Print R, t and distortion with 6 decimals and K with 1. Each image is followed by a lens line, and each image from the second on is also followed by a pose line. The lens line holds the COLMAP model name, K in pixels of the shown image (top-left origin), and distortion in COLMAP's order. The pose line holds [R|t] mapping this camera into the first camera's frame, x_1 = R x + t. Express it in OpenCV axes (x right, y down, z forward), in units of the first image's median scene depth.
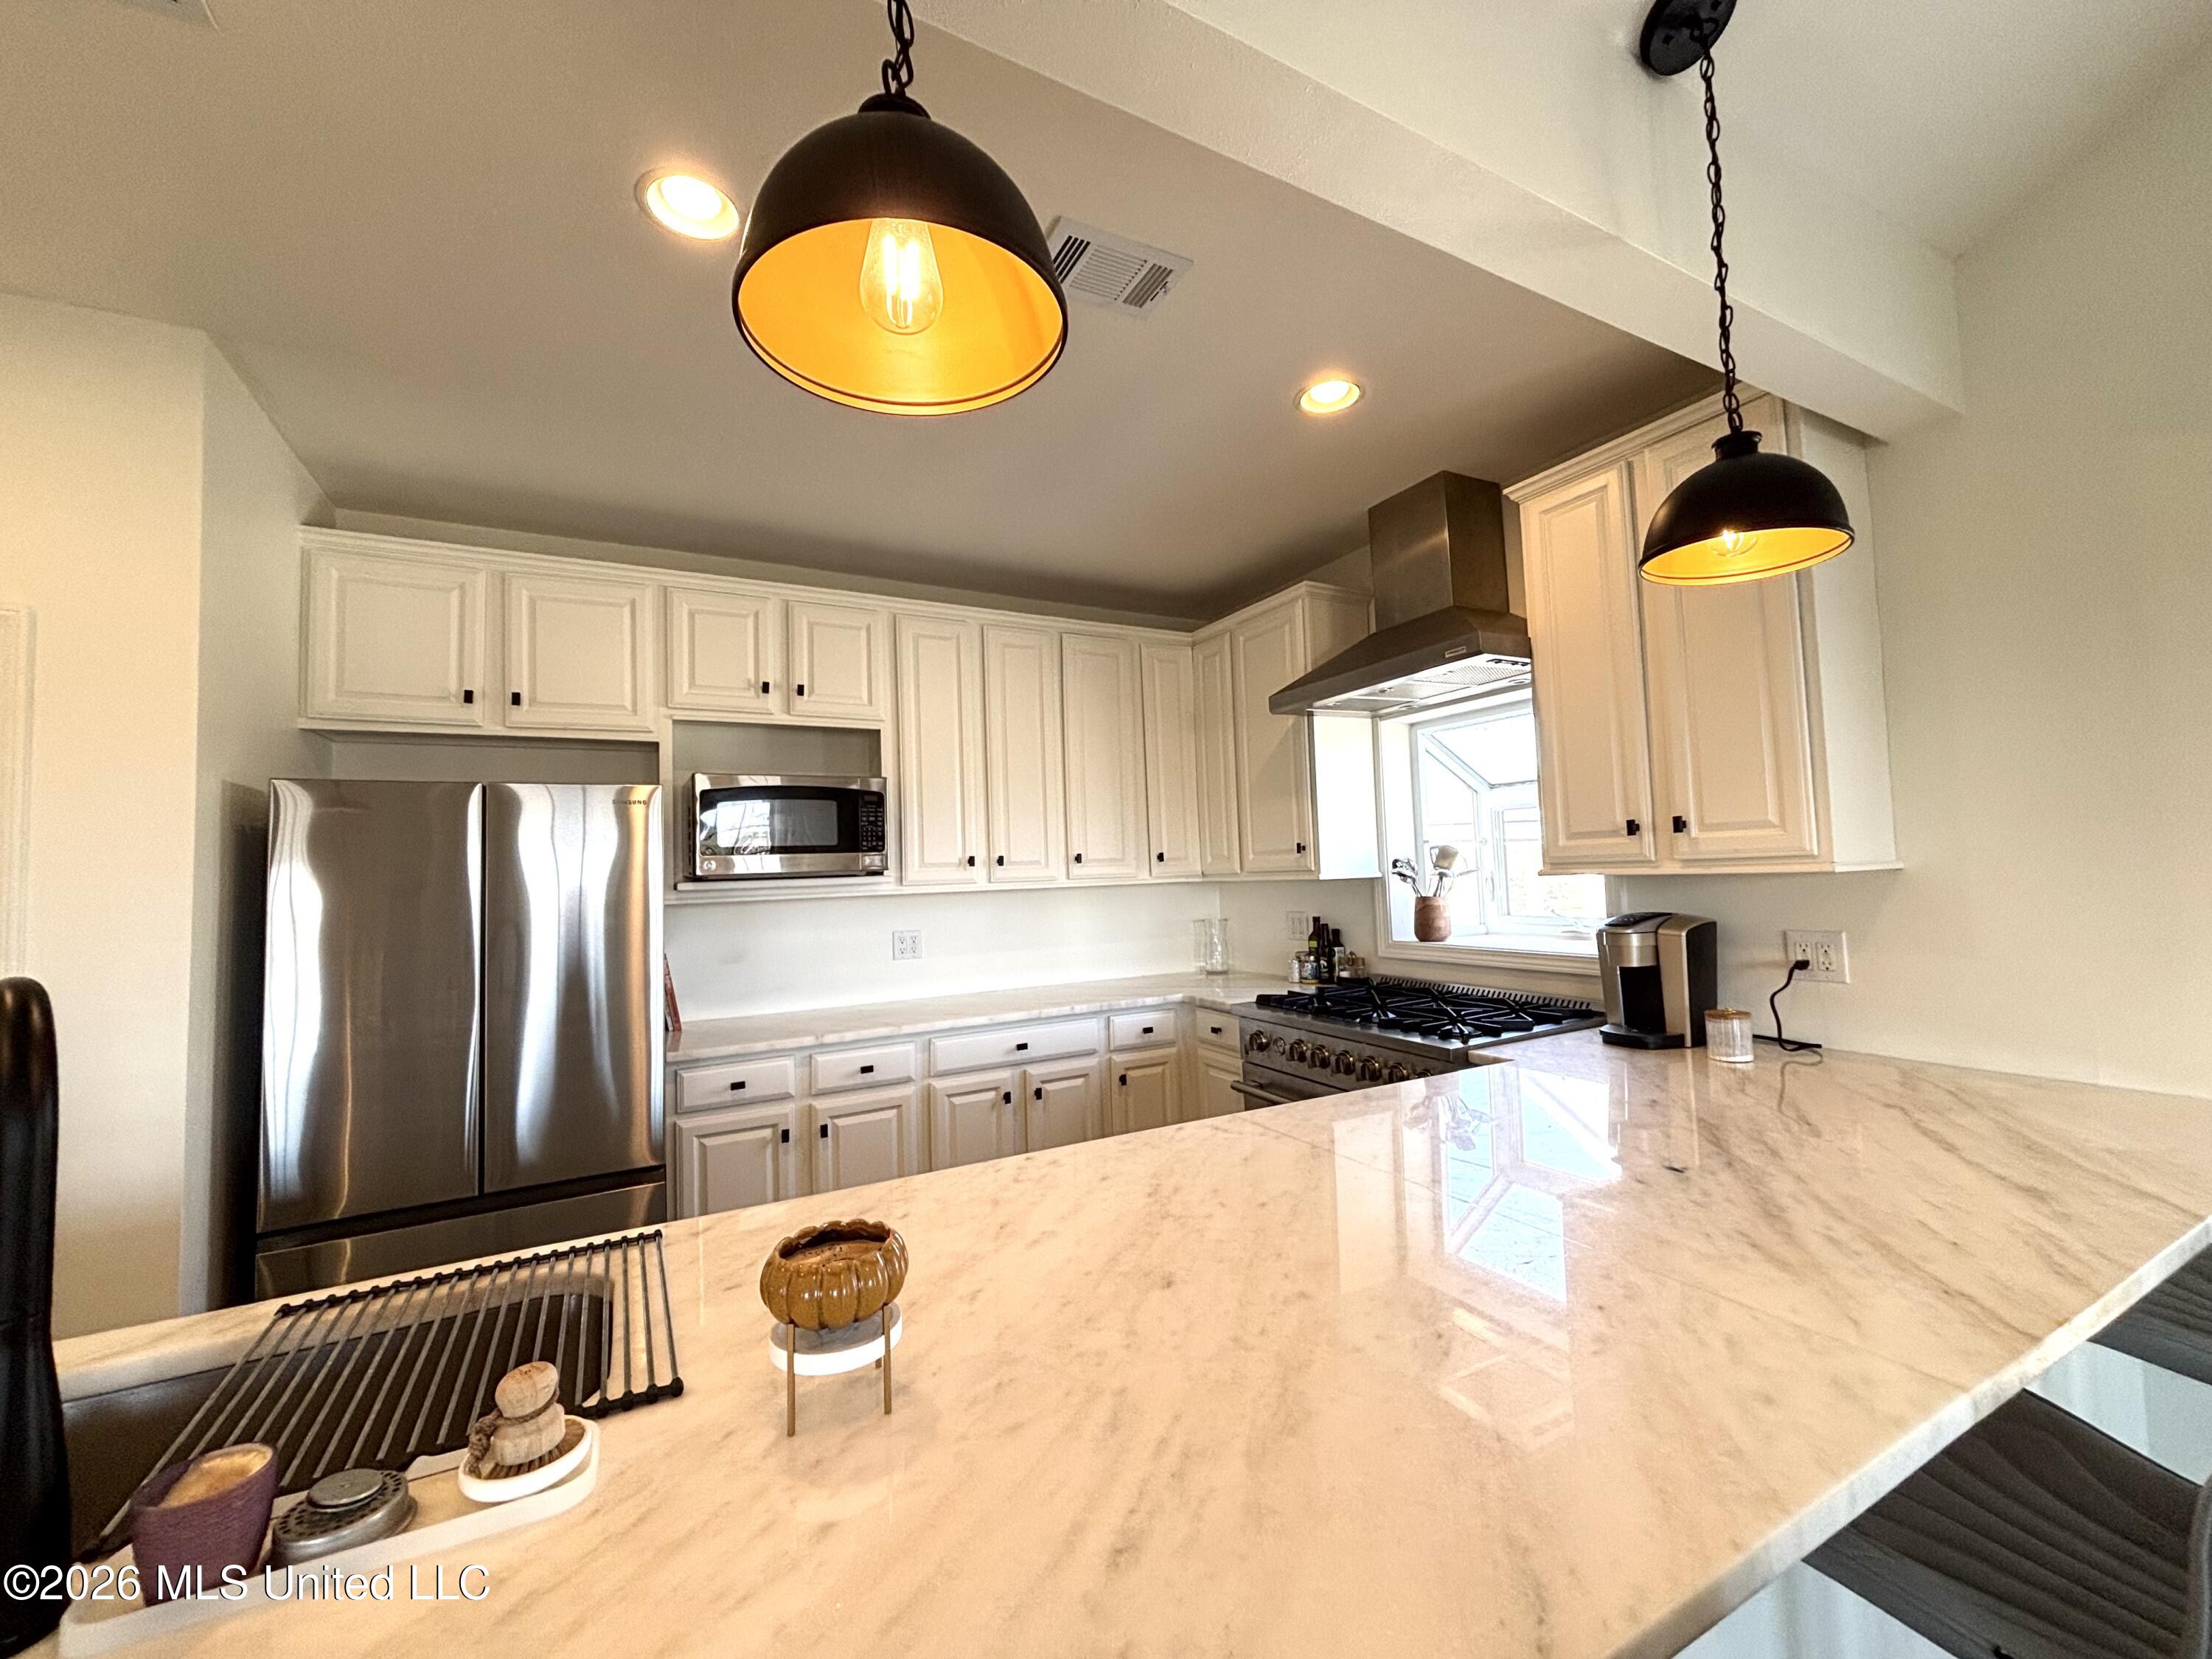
lens RADIAL K [[888.2, 0, 1105.8], [0, 888.2, 830.3], [0, 0, 1]] dist [-0.000859, 0.000468]
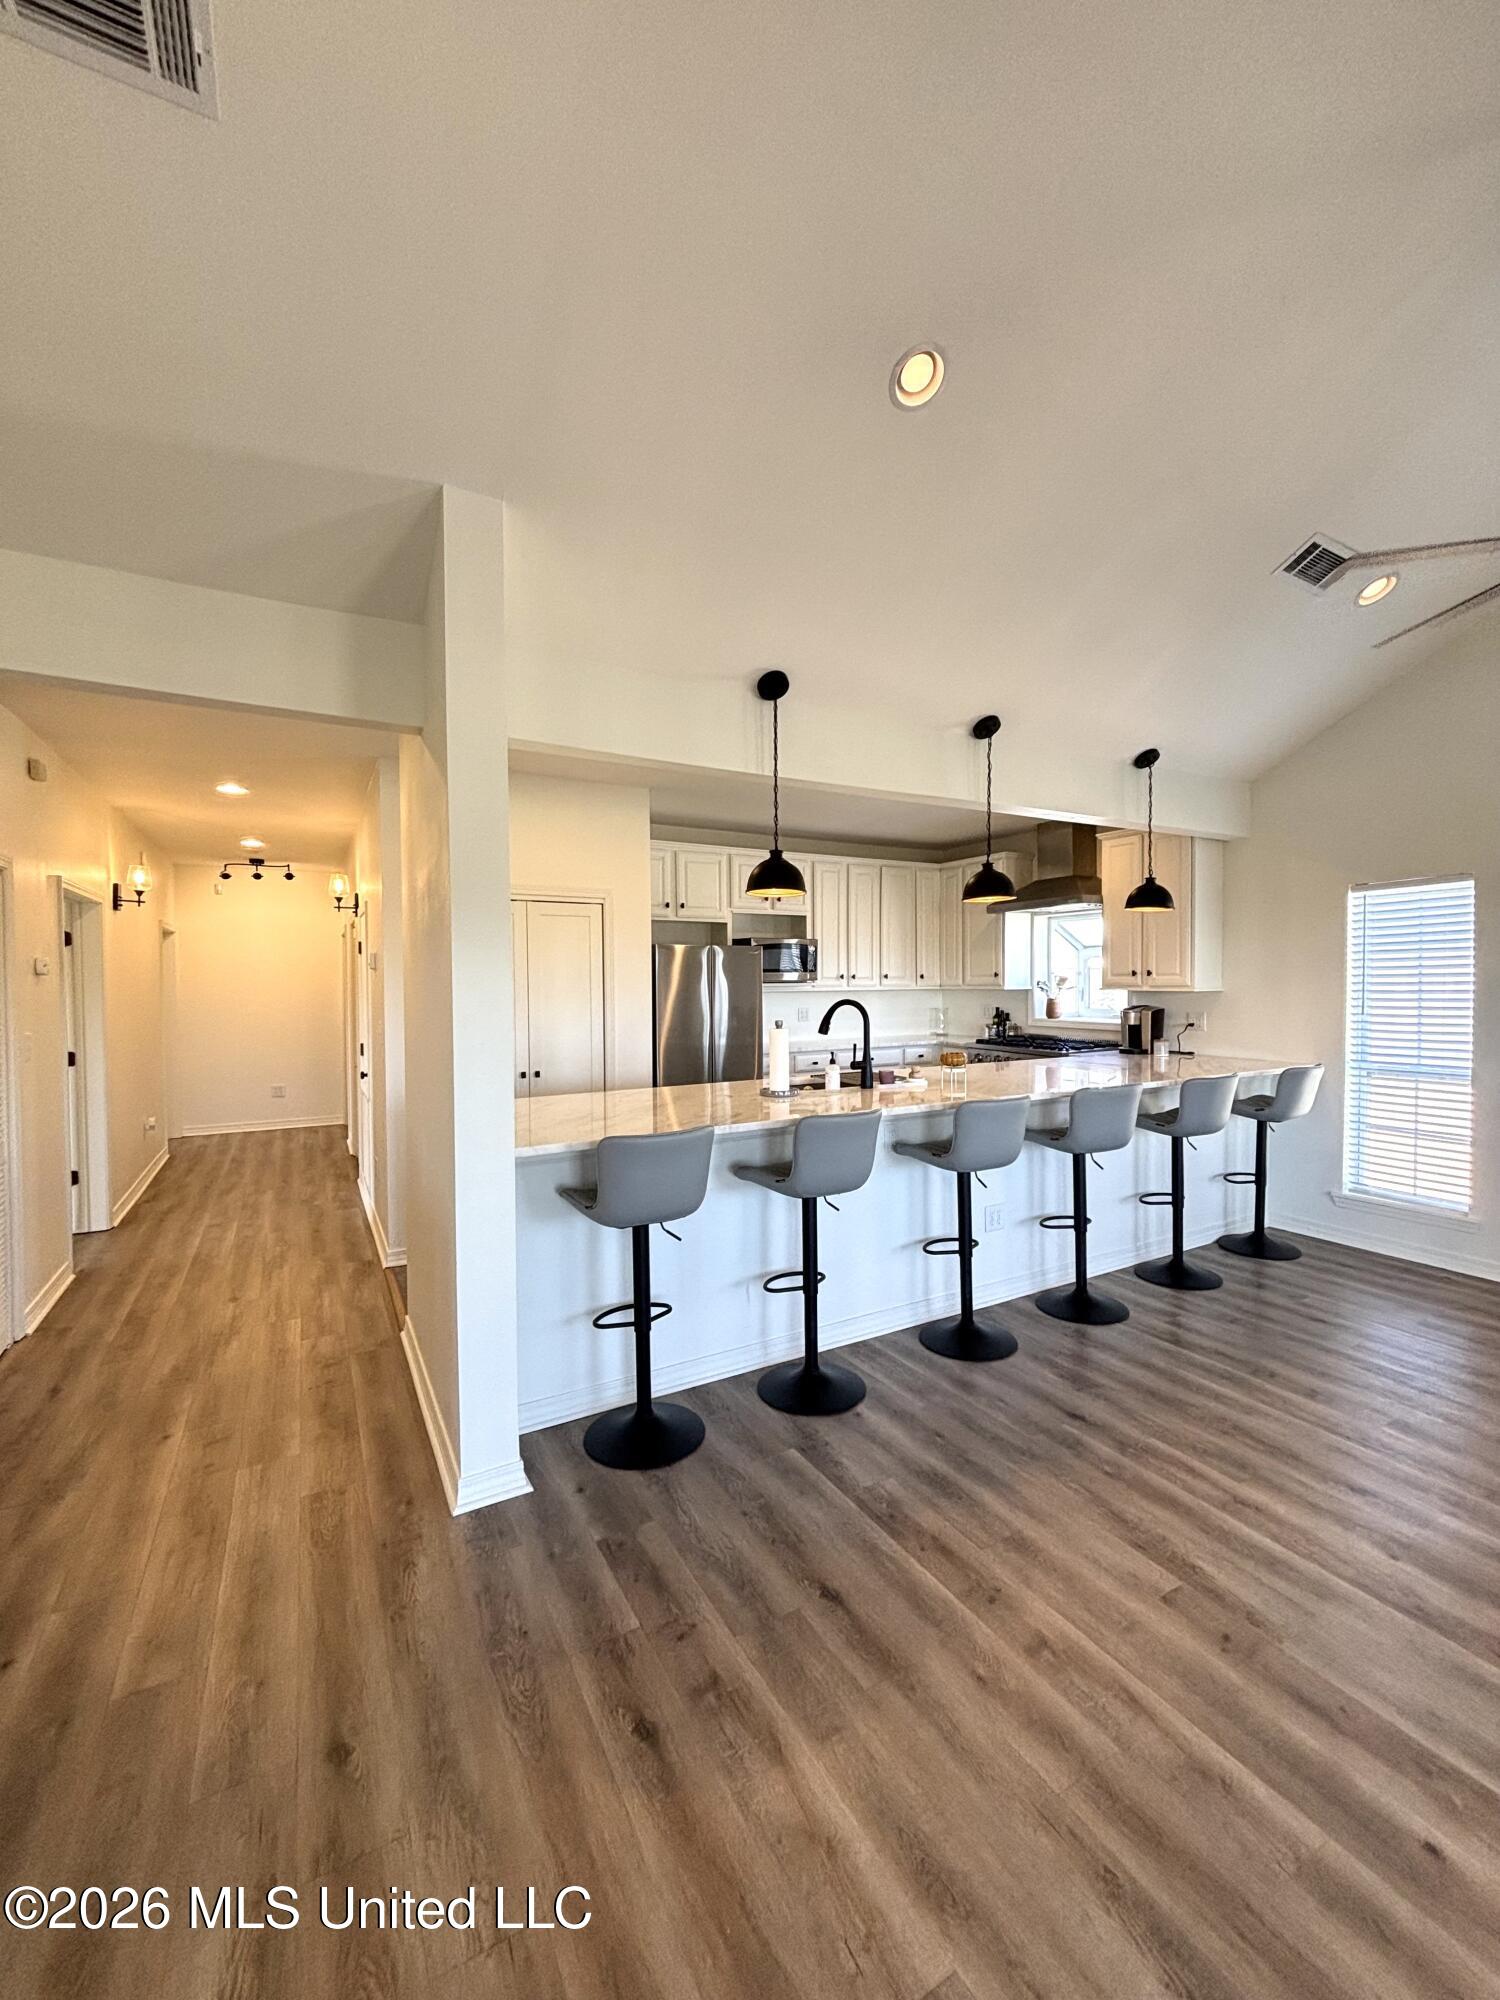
lens RADIAL K [[803.1, 0, 745.4], [0, 803.1, 1000.7], [0, 0, 1]] dist [-0.000859, 0.000468]
pose [[0.999624, 0.026589, 0.006733, -0.453071], [-0.027022, 0.996787, 0.075396, -0.053728], [-0.004707, -0.075550, 0.997131, -1.080075]]
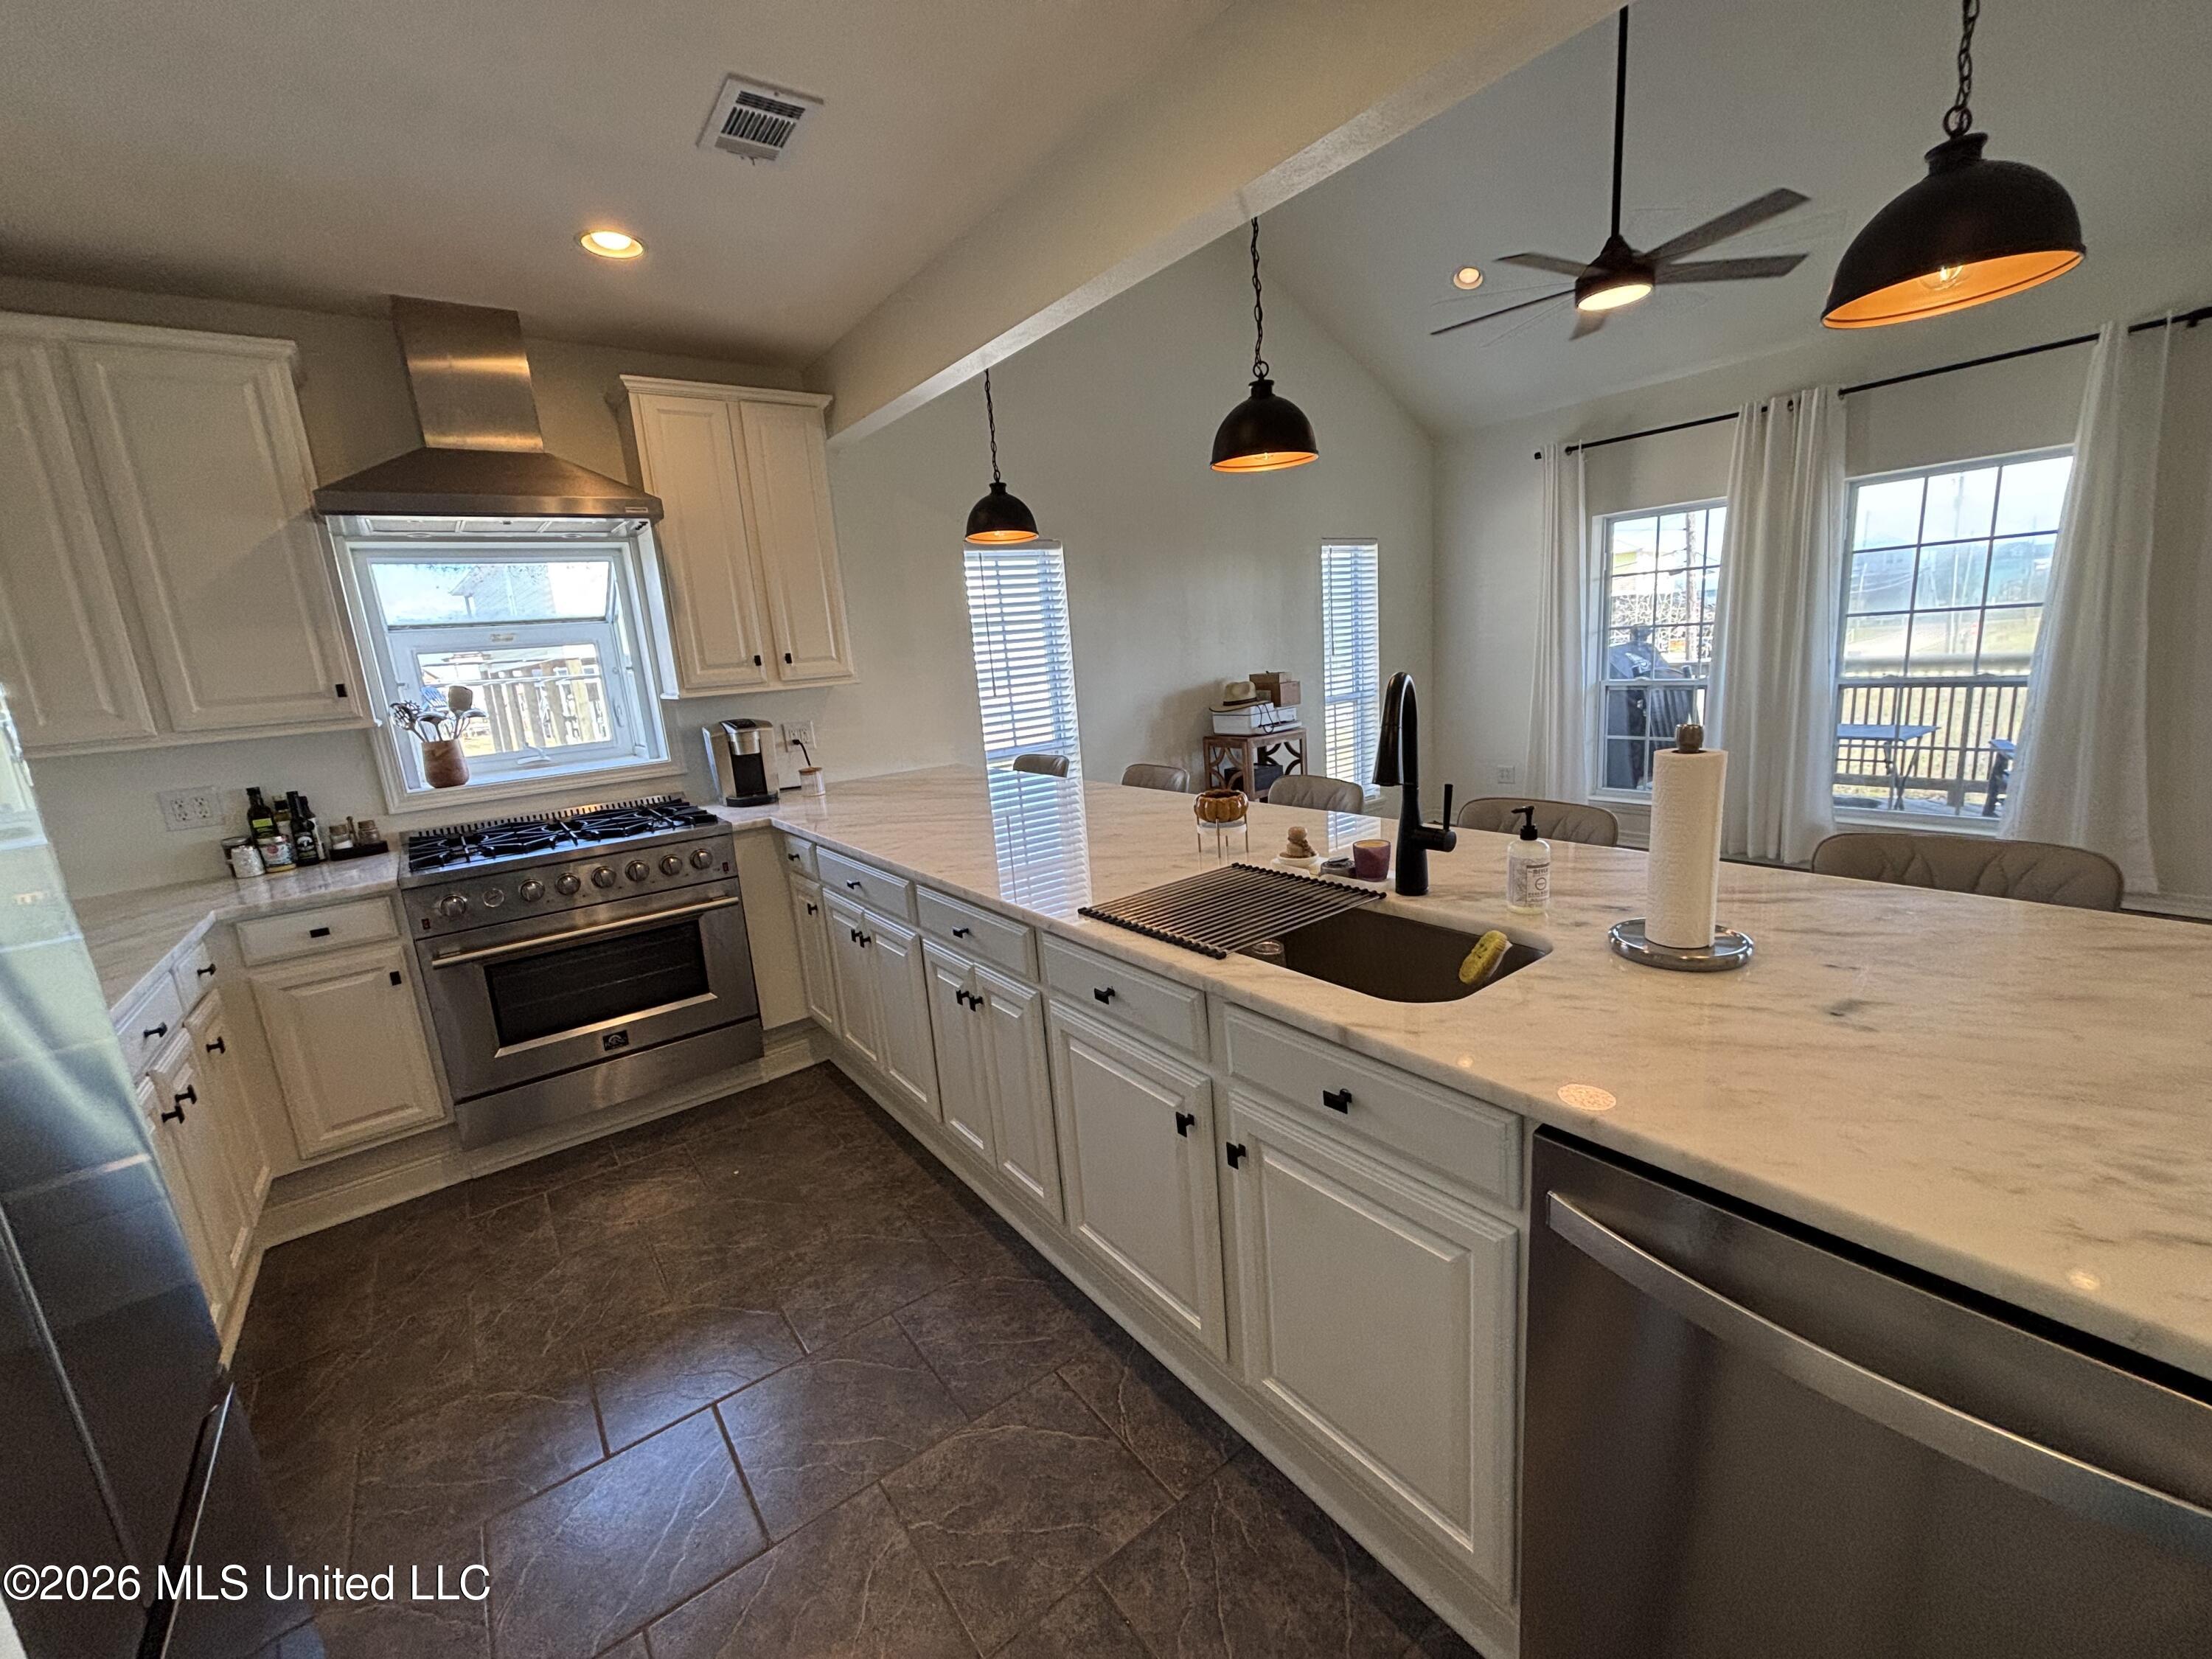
lens RADIAL K [[888.2, 0, 1106.1], [0, 888.2, 825.9], [0, 0, 1]] dist [-0.000859, 0.000468]
pose [[-0.146910, -0.156002, 0.976771, -0.769443], [0.030822, 0.986284, 0.162157, 0.035096], [-0.988670, 0.053928, -0.140087, 0.469604]]
